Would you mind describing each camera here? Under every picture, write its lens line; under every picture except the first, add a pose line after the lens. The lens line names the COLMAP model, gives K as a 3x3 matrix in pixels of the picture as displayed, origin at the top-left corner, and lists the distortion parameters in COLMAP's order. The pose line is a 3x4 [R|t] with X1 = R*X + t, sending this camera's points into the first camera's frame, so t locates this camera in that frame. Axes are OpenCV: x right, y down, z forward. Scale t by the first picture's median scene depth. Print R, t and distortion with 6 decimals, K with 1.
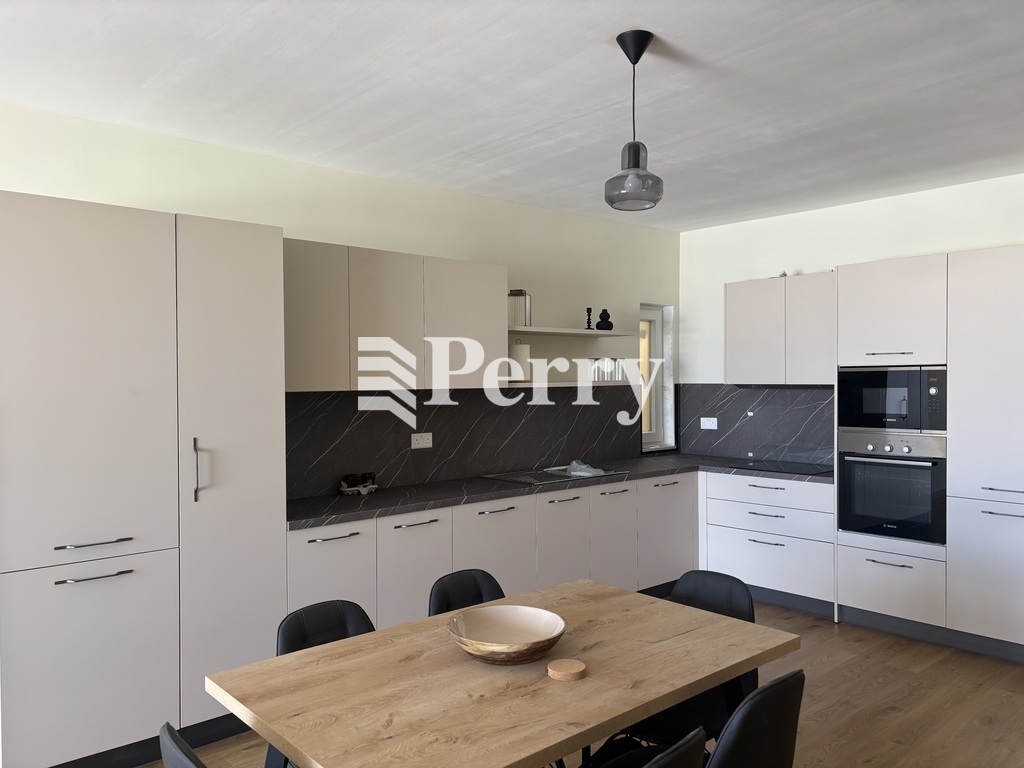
lens RADIAL K [[764.3, 0, 511.4], [0, 764.3, 388.5], [0, 0, 1]] dist [0.034082, 0.000901]
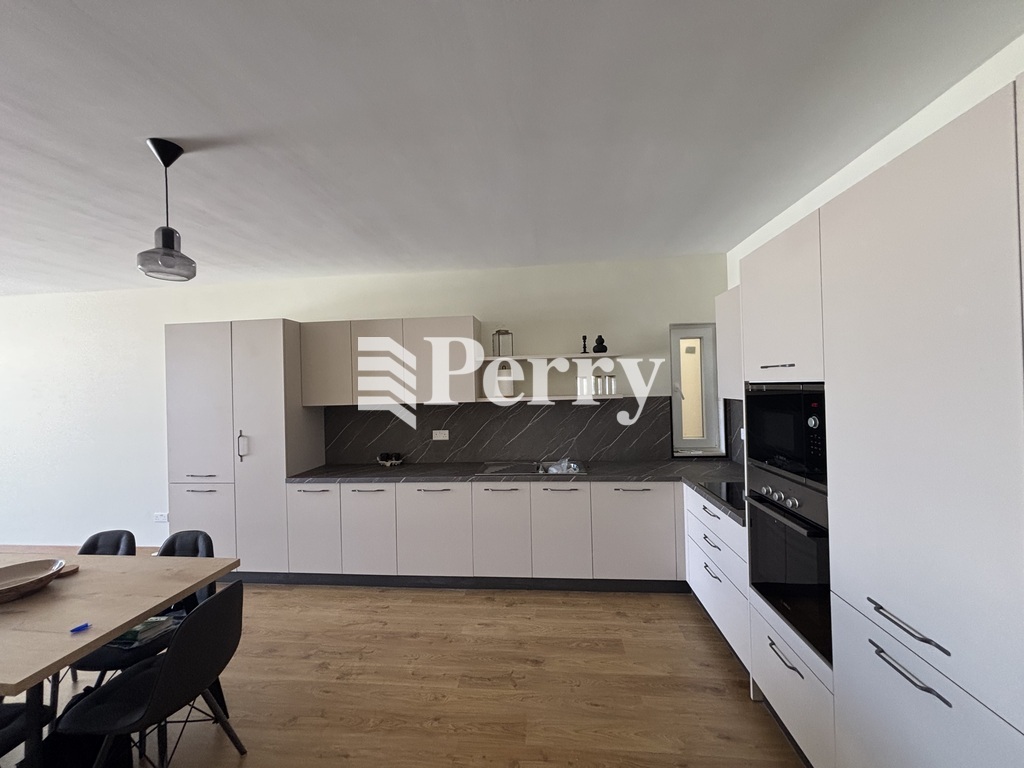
lens RADIAL K [[410.5, 0, 512.0], [0, 410.5, 384.0], [0, 0, 1]] dist [0.001221, 0.000424]
pose [[0.678617, -0.013517, -0.734368, 0.578116], [0.011318, 0.999904, -0.007946, -0.026801], [0.734405, -0.002919, 0.678705, 0.530443]]
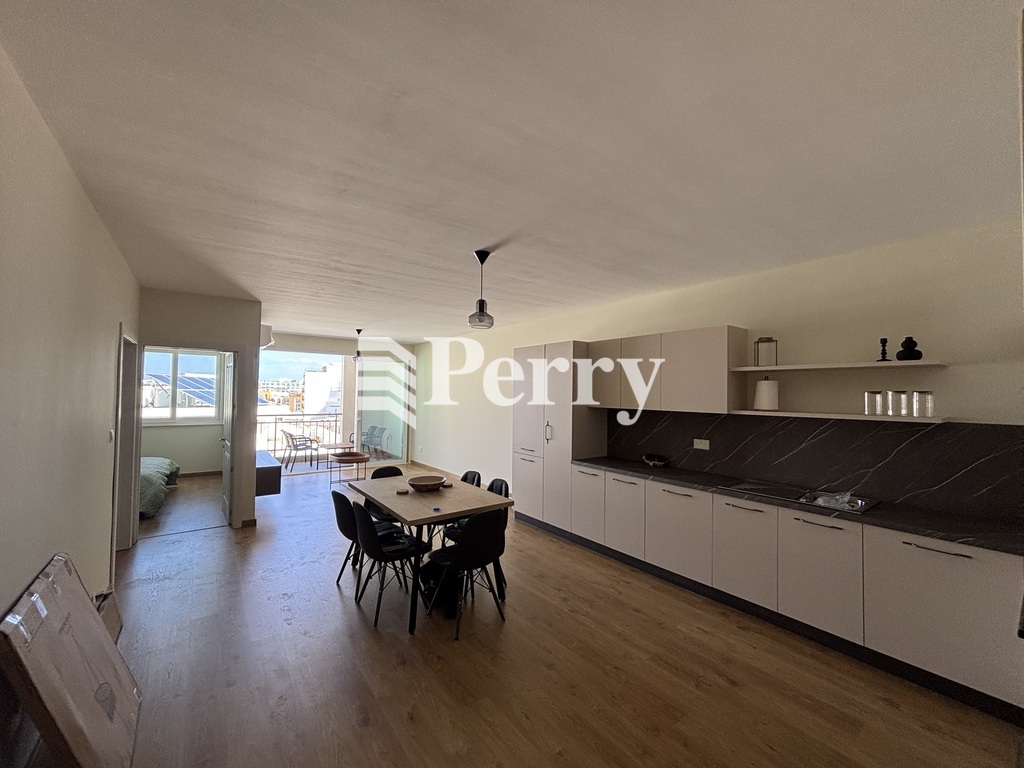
lens RADIAL K [[410.5, 0, 512.0], [0, 410.5, 384.0], [0, 0, 1]] dist [0.001221, 0.000424]
pose [[-0.078447, -0.014659, -0.996811, 0.741256], [-0.026261, 0.999575, -0.012633, -0.033842], [0.996572, 0.025186, -0.078798, 0.659385]]
